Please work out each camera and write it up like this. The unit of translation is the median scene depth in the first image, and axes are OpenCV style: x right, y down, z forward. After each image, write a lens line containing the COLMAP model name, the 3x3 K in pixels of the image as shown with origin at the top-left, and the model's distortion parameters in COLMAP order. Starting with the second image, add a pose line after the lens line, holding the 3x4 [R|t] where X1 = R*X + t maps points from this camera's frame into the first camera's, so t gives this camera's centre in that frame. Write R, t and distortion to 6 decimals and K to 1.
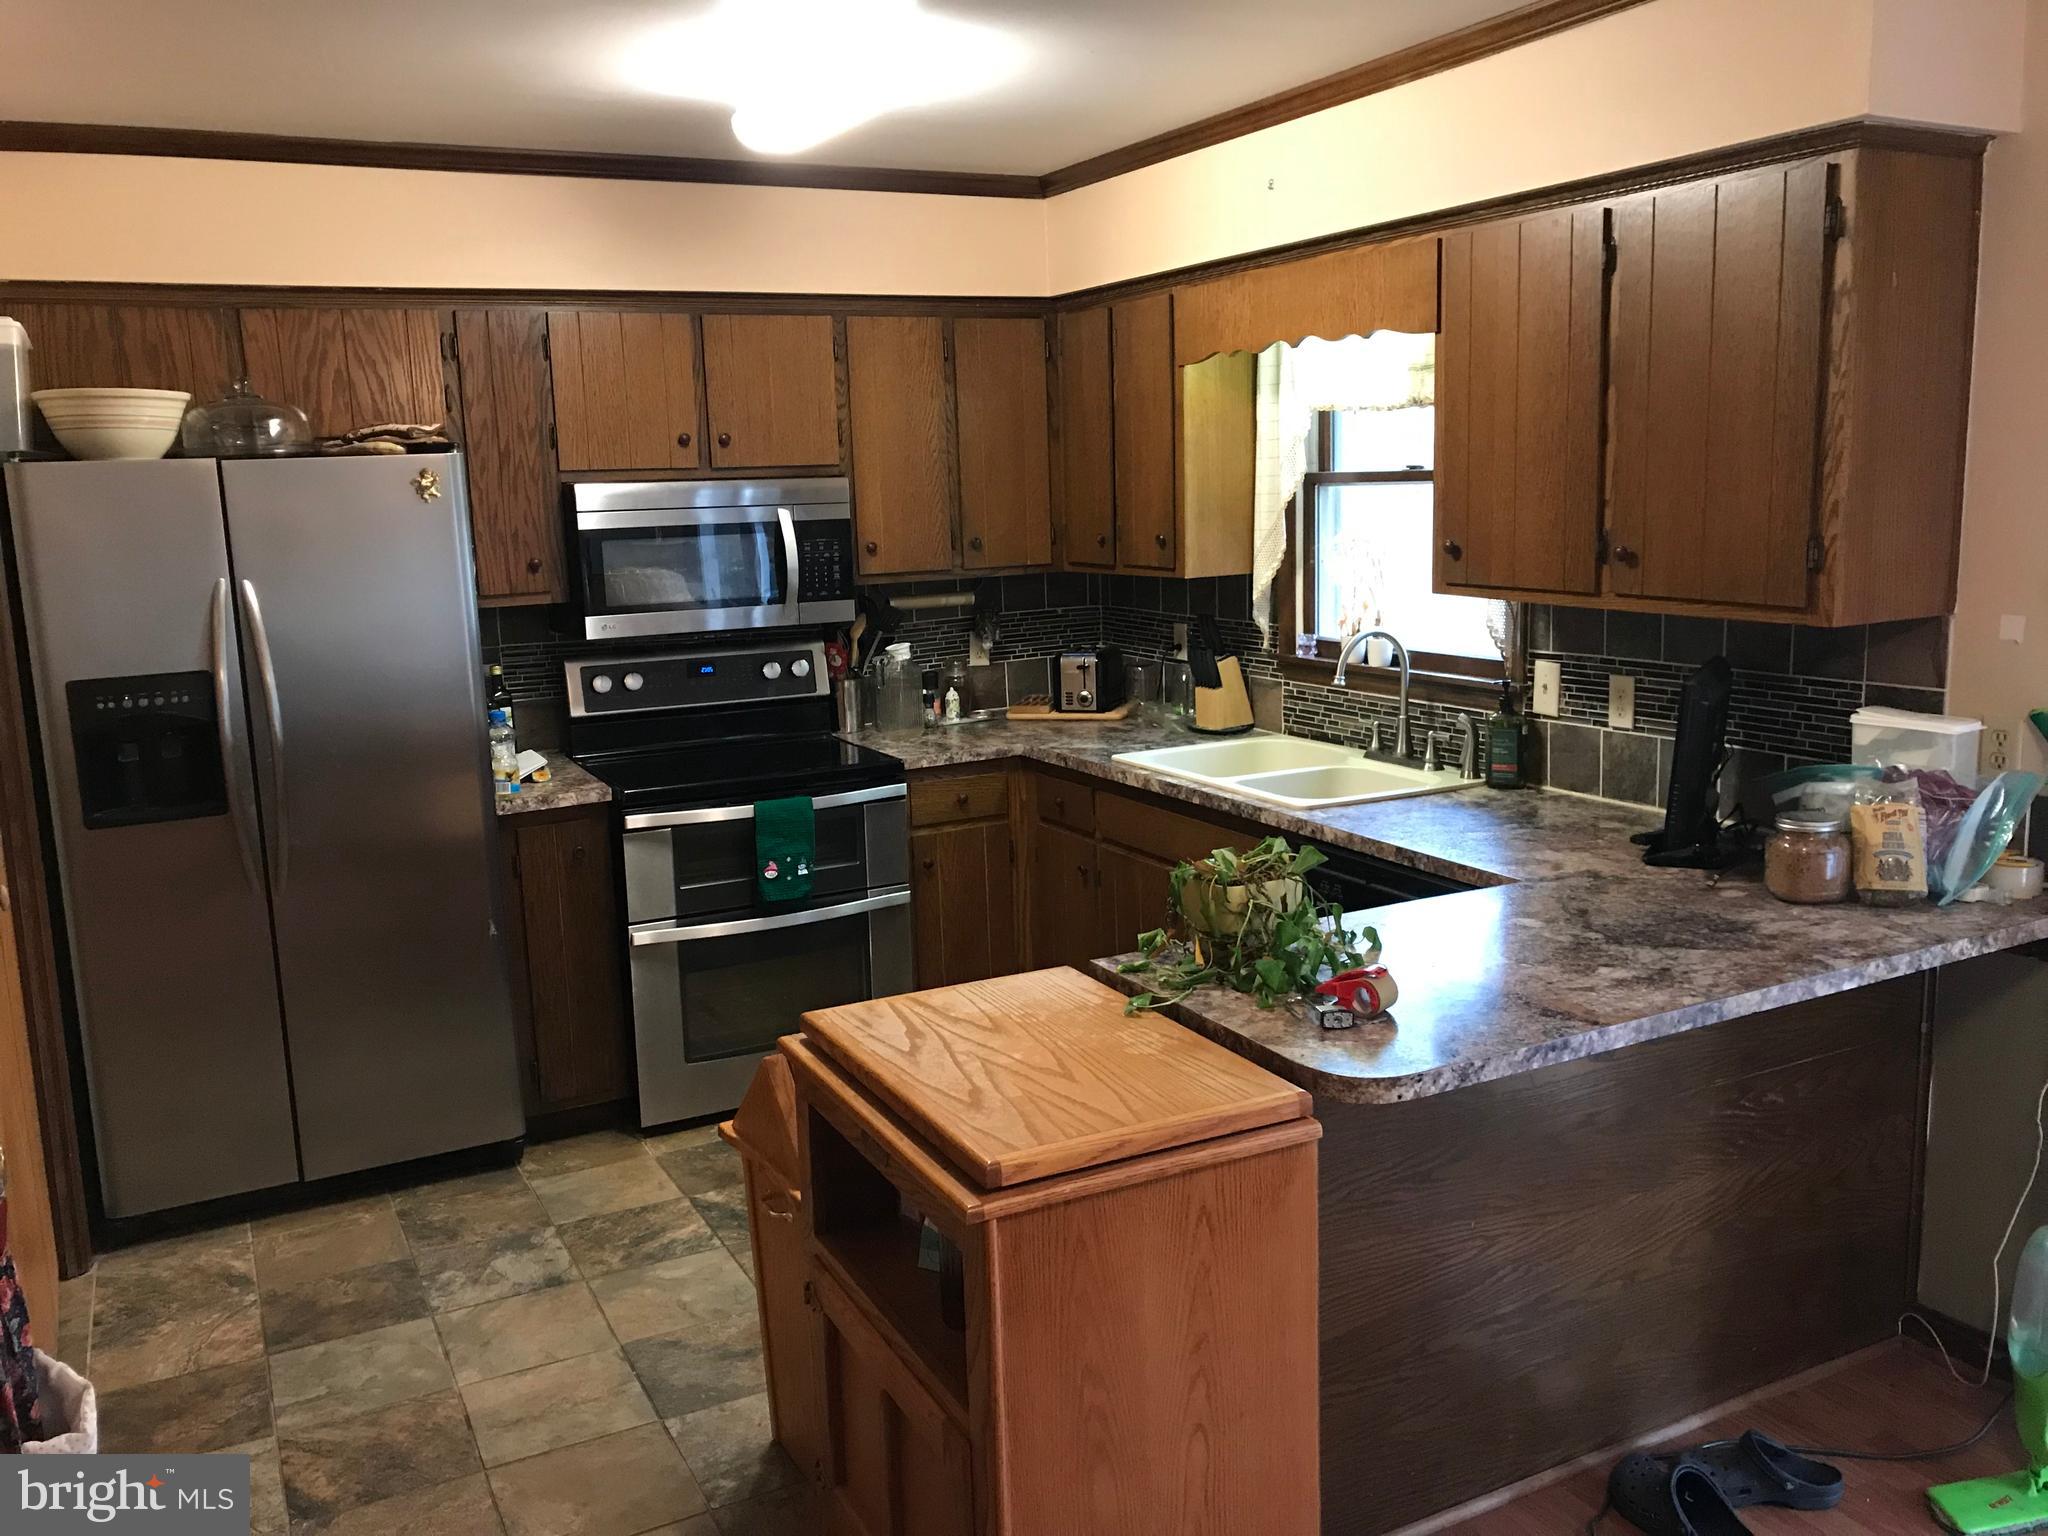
lens RADIAL K [[1685.2, 0, 1037.0], [0, 1685.2, 778.3], [0, 0, 1]] dist [0.008408, 0.002001]
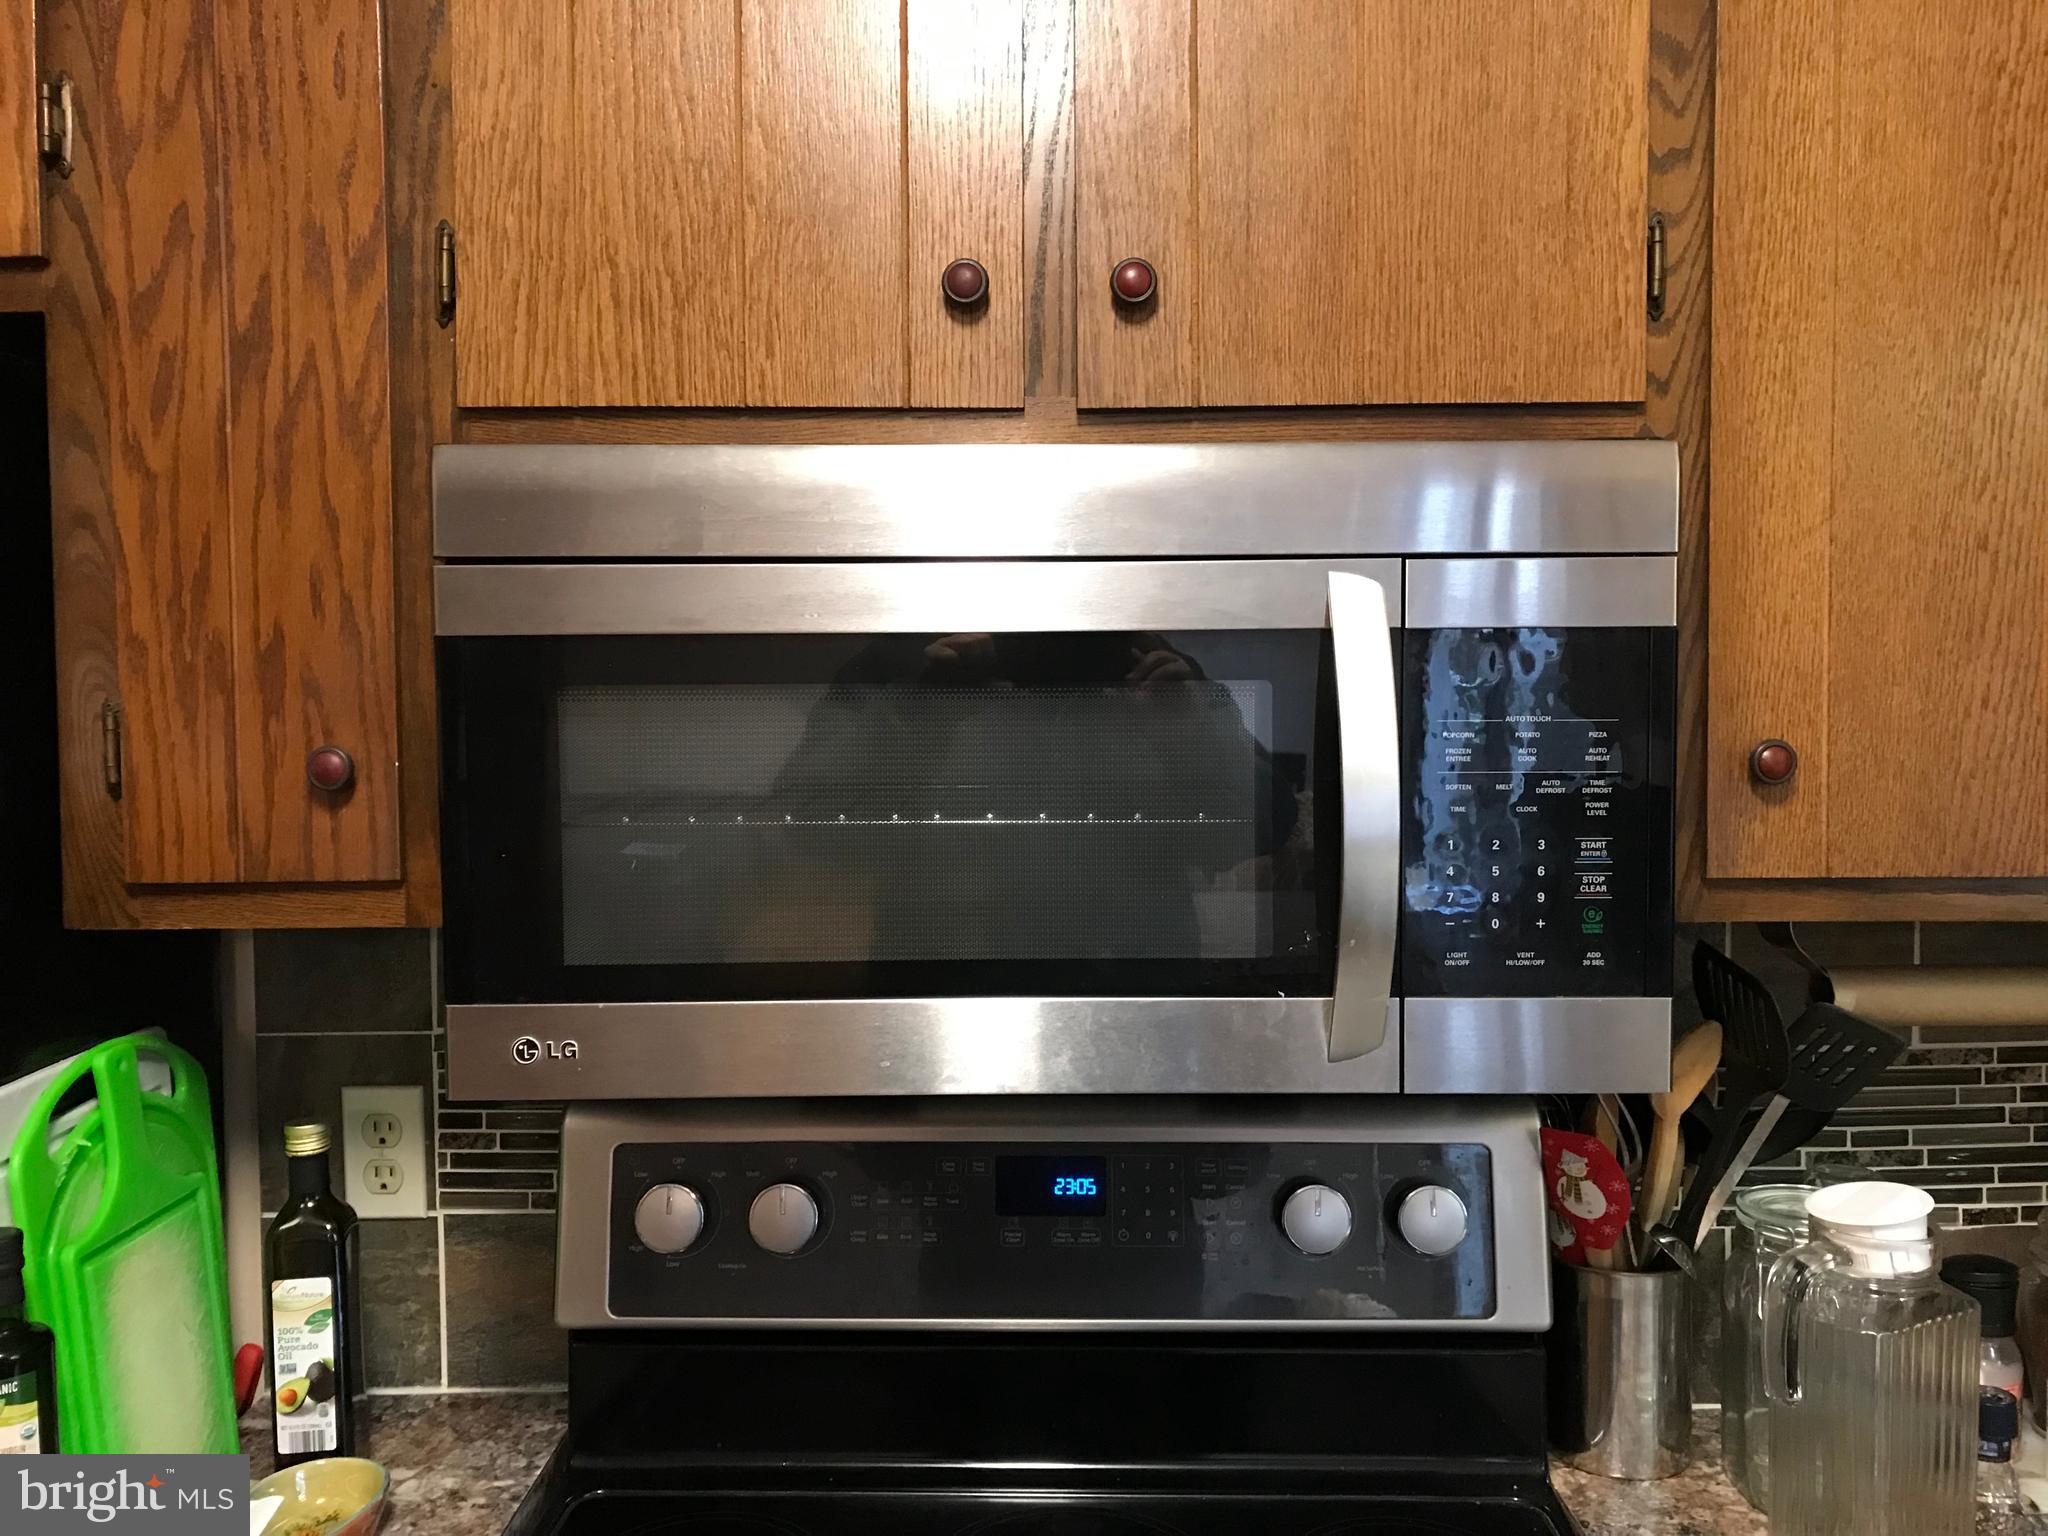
lens RADIAL K [[1685.2, 0, 1037.0], [0, 1685.2, 778.3], [0, 0, 1]] dist [0.008408, 0.002001]
pose [[0.884810, 0.047891, -0.463485, -0.081891], [-0.103771, 0.989976, -0.095811, -0.105378], [0.454251, 0.132870, 0.880910, 0.772861]]
